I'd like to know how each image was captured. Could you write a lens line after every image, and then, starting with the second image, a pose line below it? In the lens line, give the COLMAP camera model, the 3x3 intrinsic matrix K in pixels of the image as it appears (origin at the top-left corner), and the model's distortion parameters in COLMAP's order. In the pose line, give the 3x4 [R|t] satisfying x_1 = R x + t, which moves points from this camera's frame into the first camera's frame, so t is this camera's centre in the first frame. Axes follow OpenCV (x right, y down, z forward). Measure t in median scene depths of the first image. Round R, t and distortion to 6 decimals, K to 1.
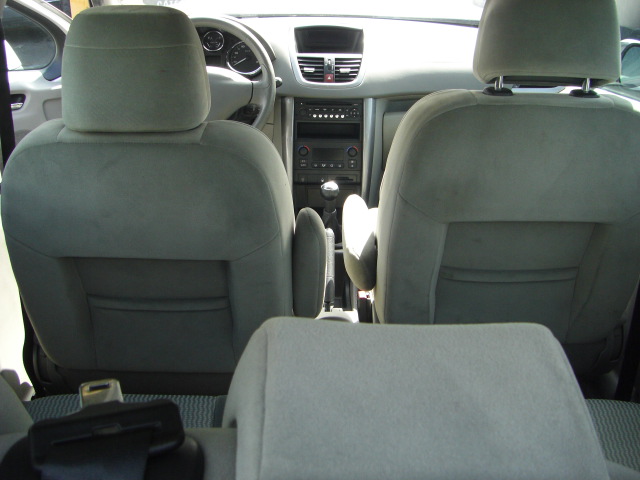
lens RADIAL K [[703.6, 0, 318.9], [0, 703.6, 239.1], [0, 0, 1]] dist [-0.172001, 0.000000]
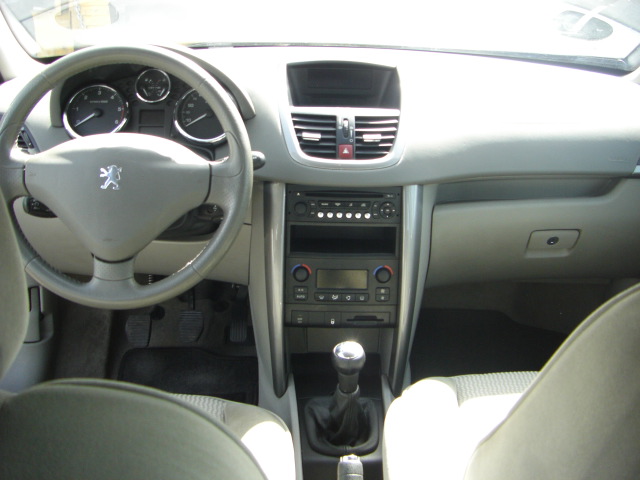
lens RADIAL K [[735.0, 0, 316.5], [0, 735.0, 244.7], [0, 0, 1]] dist [-0.150092, 0.000000]
pose [[0.999942, 0.005515, 0.009272, -0.014884], [-0.005079, 0.998913, -0.046325, -0.121625], [-0.009517, 0.046276, 0.998883, 0.380719]]
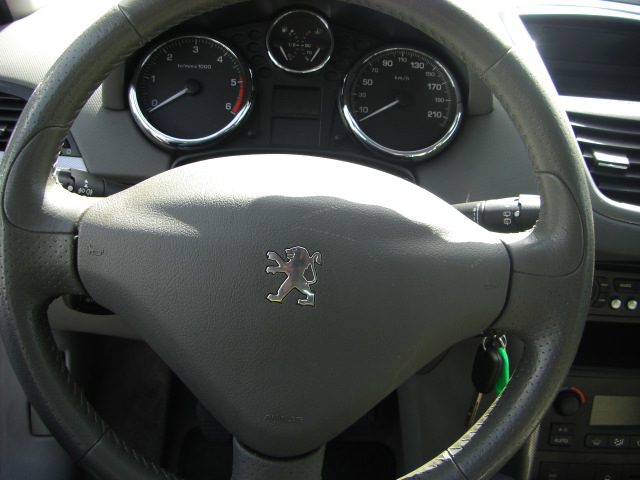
lens RADIAL K [[735.0, 0, 321.7], [0, 735.0, 234.8], [0, 0, 1]] dist [-0.150092, 0.000000]
pose [[0.998455, 0.039234, 0.039352, -0.155993], [-0.040209, 0.998896, 0.024304, -0.209688], [-0.038355, -0.025848, 0.998930, 0.672247]]
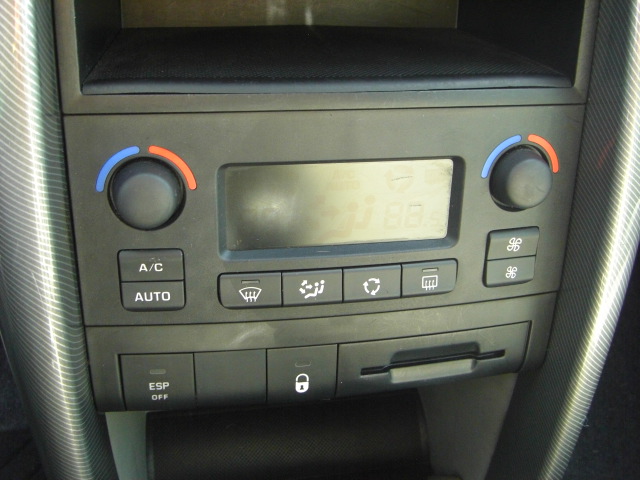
lens RADIAL K [[735.0, 0, 322.7], [0, 735.0, 240.0], [0, 0, 1]] dist [-0.150092, 0.000000]
pose [[0.982098, -0.062423, 0.177729, -0.014955], [0.027735, 0.981132, 0.191337, -0.140855], [-0.186319, -0.182982, 0.965299, 0.878757]]
